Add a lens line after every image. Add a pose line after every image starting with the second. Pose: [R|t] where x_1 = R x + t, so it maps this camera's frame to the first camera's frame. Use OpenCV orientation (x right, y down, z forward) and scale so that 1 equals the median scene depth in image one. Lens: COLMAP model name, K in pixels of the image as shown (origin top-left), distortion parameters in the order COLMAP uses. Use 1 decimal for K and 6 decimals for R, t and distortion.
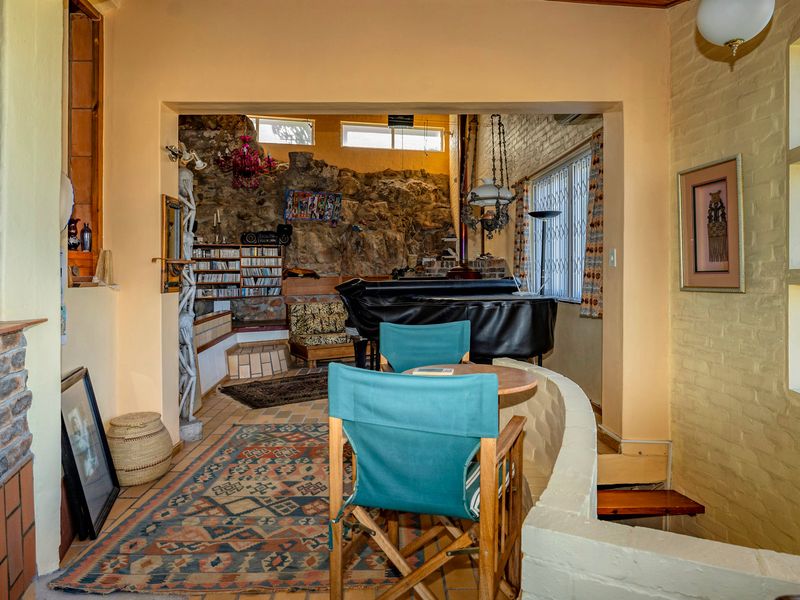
lens RADIAL K [[394.4, 0, 400.0], [0, 394.4, 300.0], [0, 0, 1]] dist [0.000160, -0.000010]
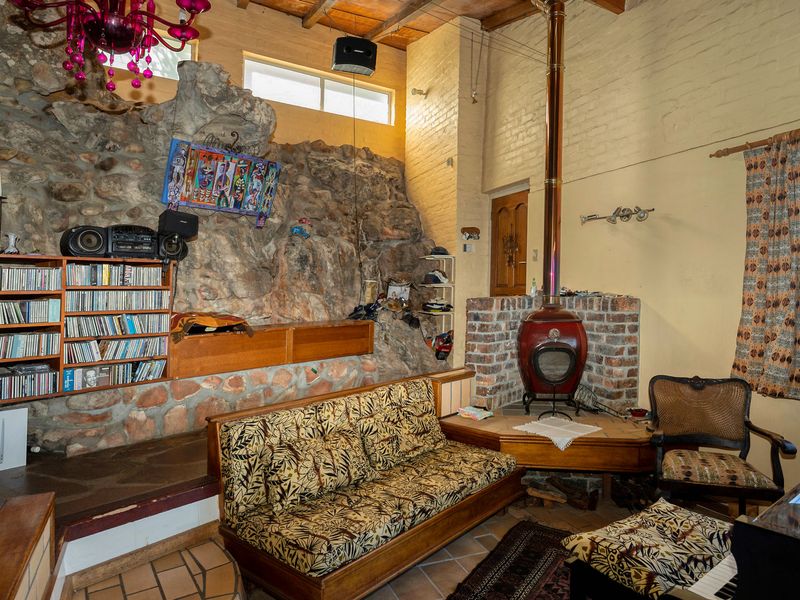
lens RADIAL K [[497.4, 0, 400.0], [0, 497.4, 300.0], [0, 0, 1]] dist [-0.003930, -0.000276]
pose [[0.963112, 0.003595, 0.269077, -0.203901], [0.014023, 0.997882, -0.063525, -0.058306], [-0.268735, 0.064955, 0.961021, 0.419681]]
